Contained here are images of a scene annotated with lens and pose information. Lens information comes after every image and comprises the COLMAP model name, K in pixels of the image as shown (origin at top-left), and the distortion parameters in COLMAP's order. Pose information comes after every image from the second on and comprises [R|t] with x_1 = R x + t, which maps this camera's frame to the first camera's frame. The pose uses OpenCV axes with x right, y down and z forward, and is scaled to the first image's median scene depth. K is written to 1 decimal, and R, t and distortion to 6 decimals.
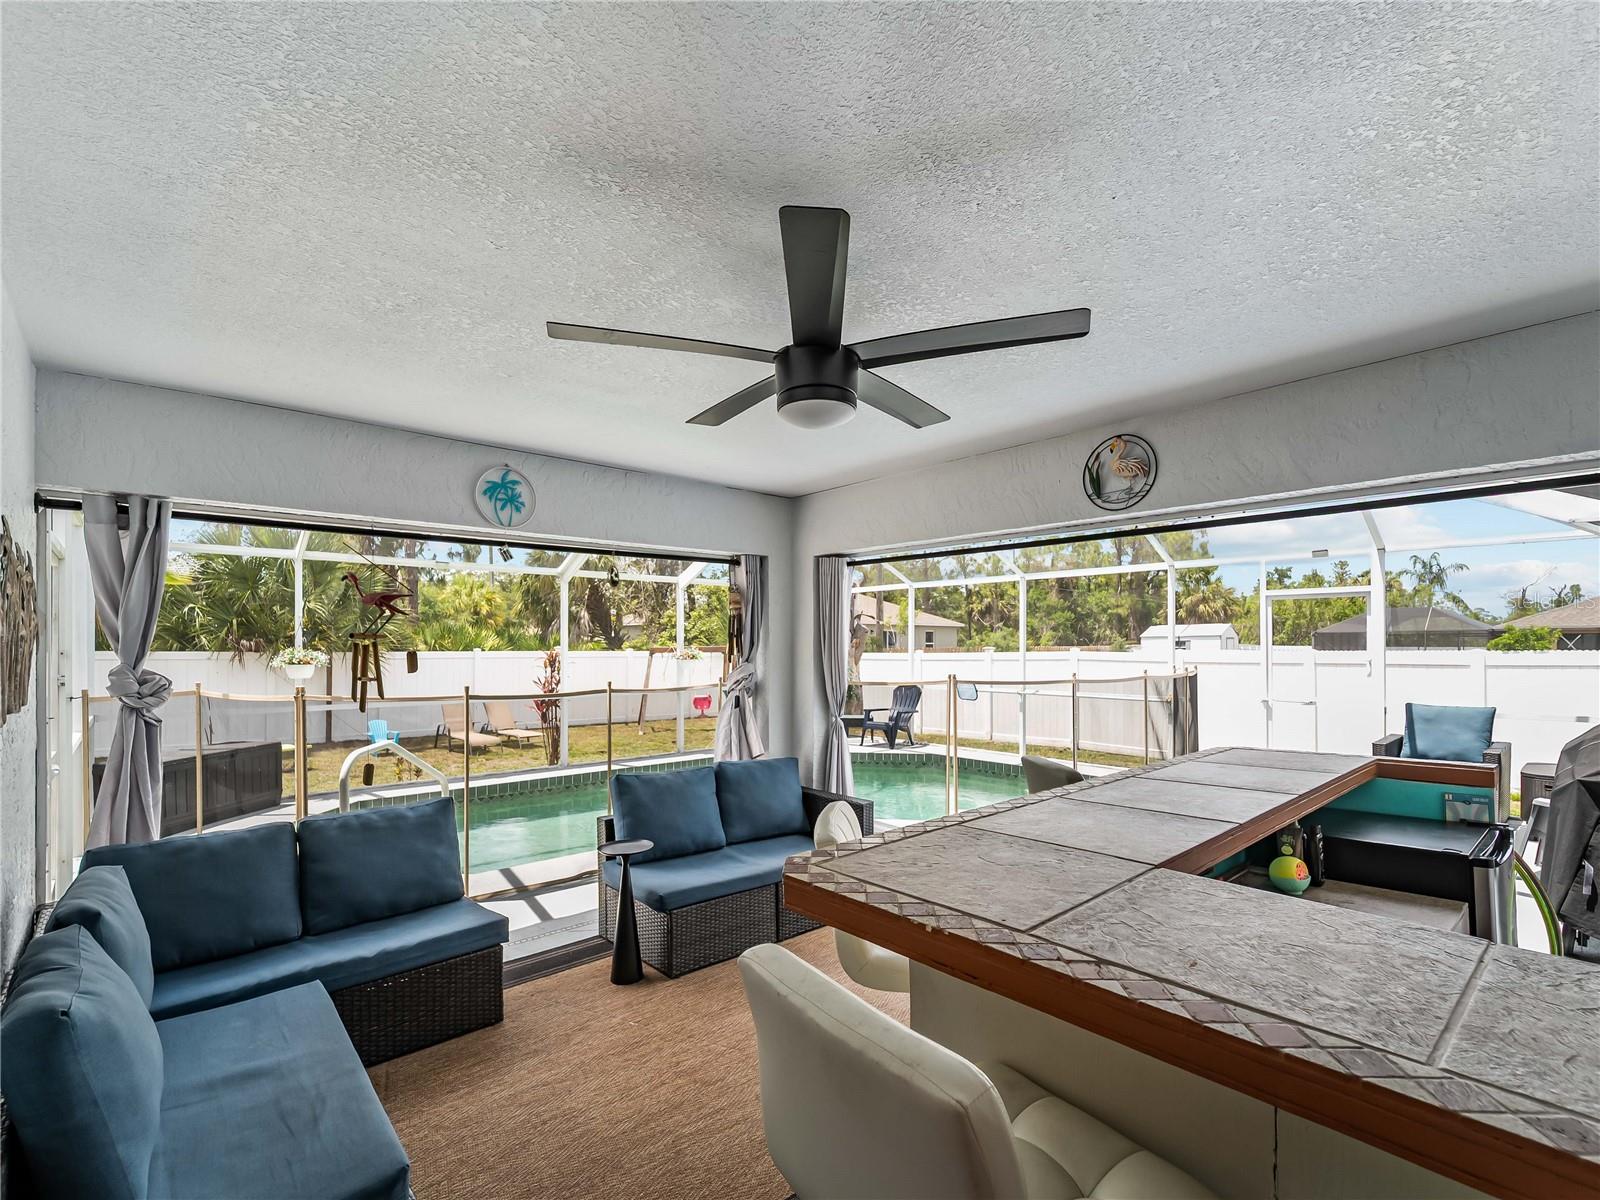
lens RADIAL K [[742.4, 0, 805.1], [0, 742.4, 644.6], [0, 0, 1]] dist [0.000859, -0.000104]
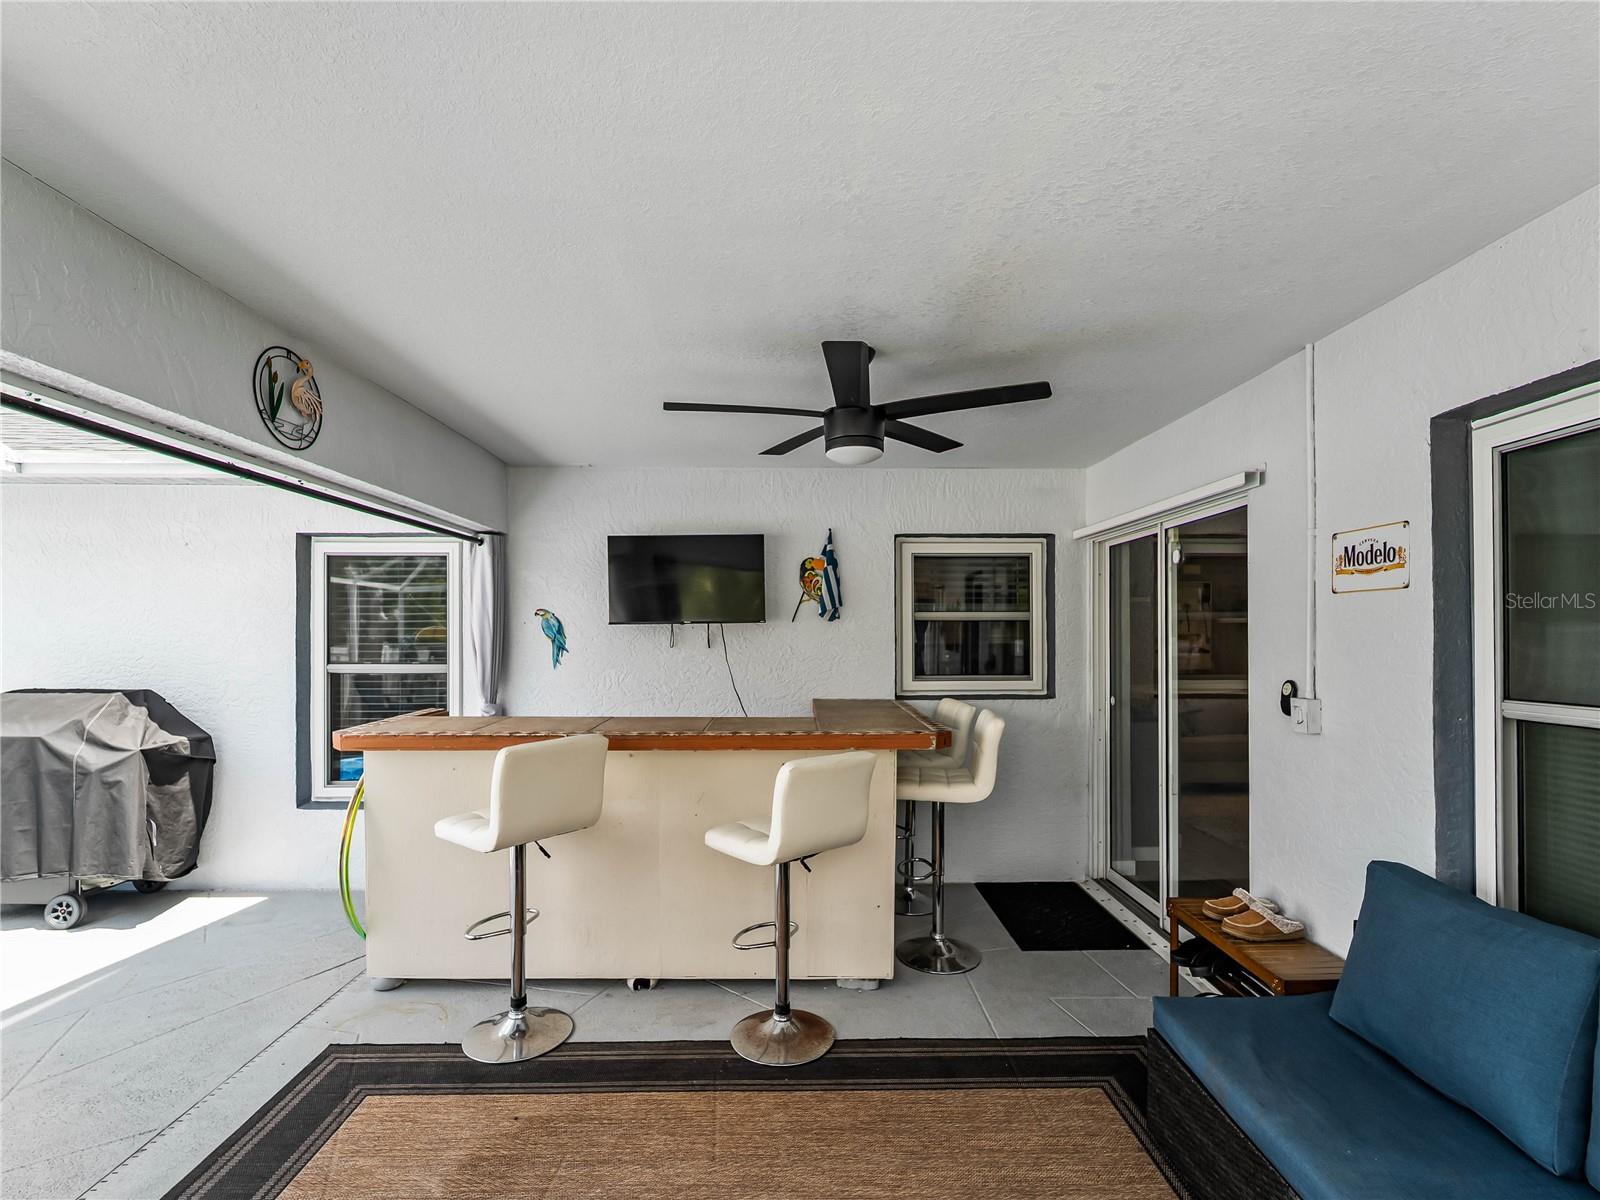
lens RADIAL K [[732.8, 0, 807.7], [0, 732.8, 632.2], [0, 0, 1]] dist [-0.001831, -0.001355]
pose [[-0.757812, 0.008047, 0.652423, -0.089528], [0.001189, 0.999939, -0.010952, 0.003073], [-0.652472, -0.007524, -0.757776, 0.233709]]
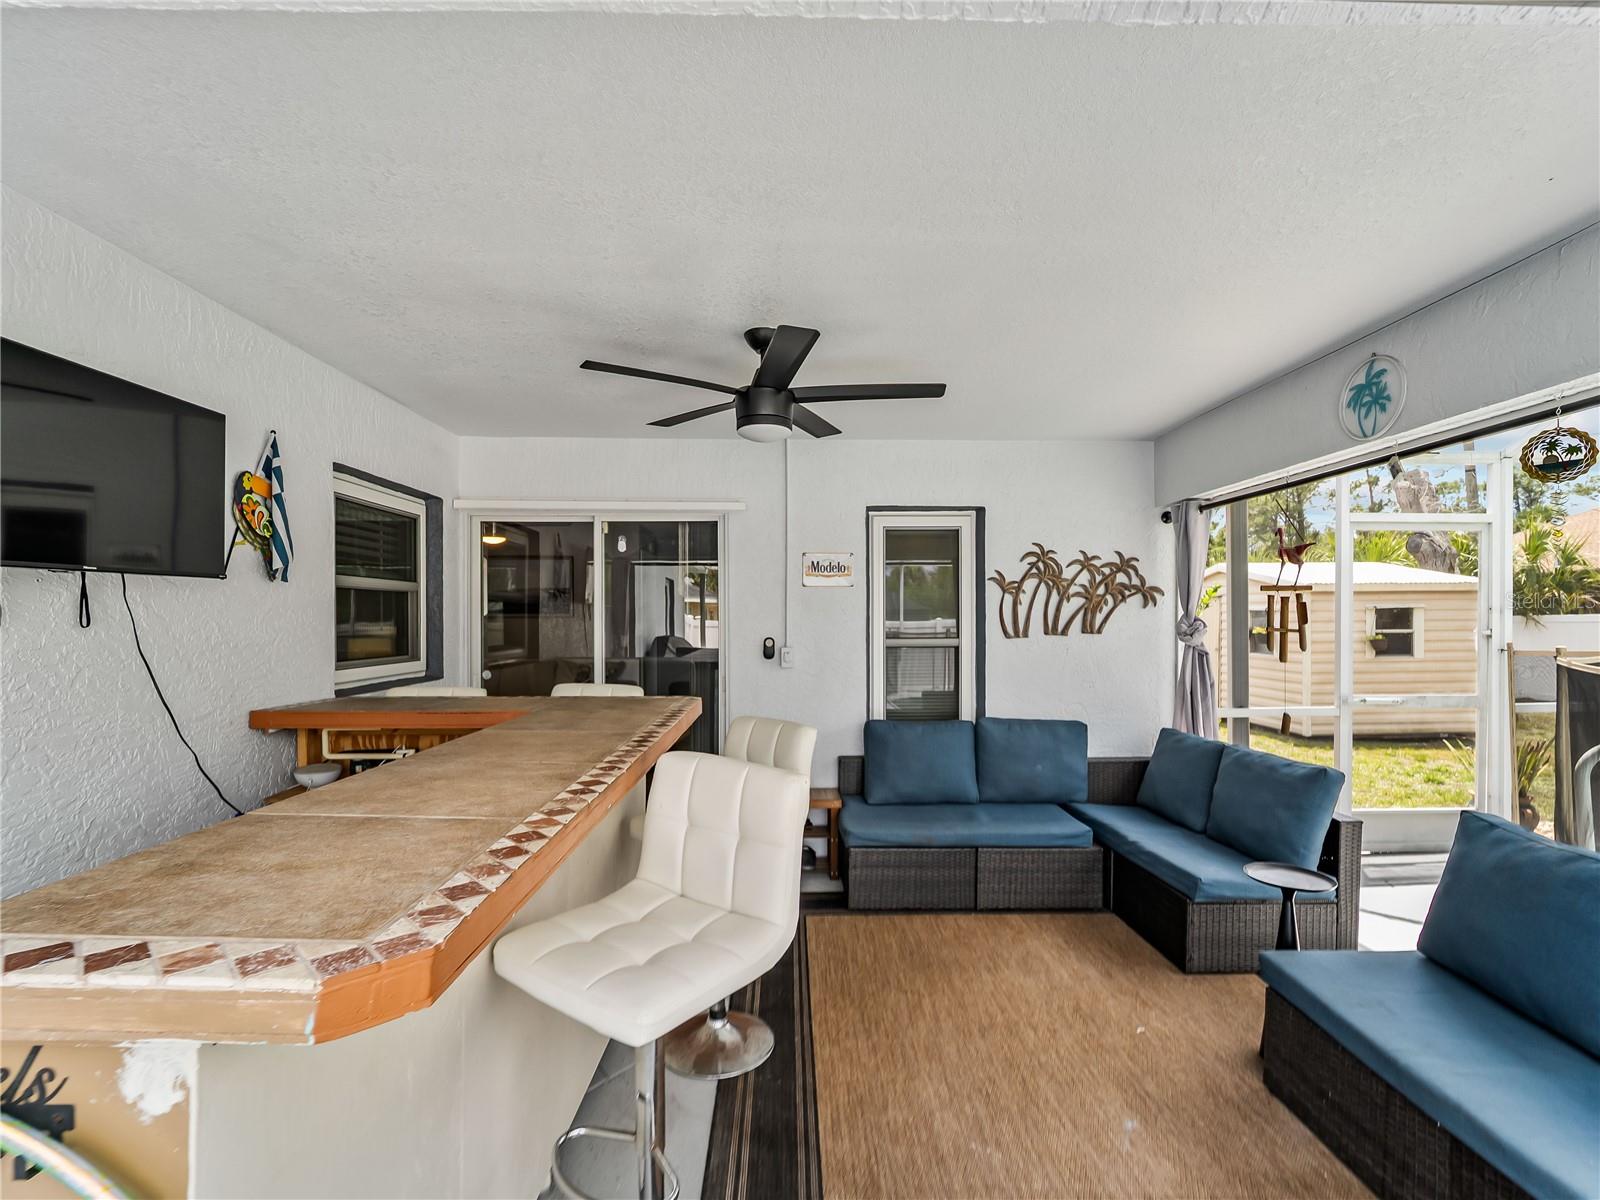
lens RADIAL K [[728.4, 0, 809.4], [0, 728.4, 628.6], [0, 0, 1]] dist [-0.000293, -0.000653]
pose [[-0.645514, 0.015558, -0.763590, 0.116412], [0.007026, 0.999871, 0.014433, 0.005012], [0.763716, 0.003952, -0.645540, 0.222646]]
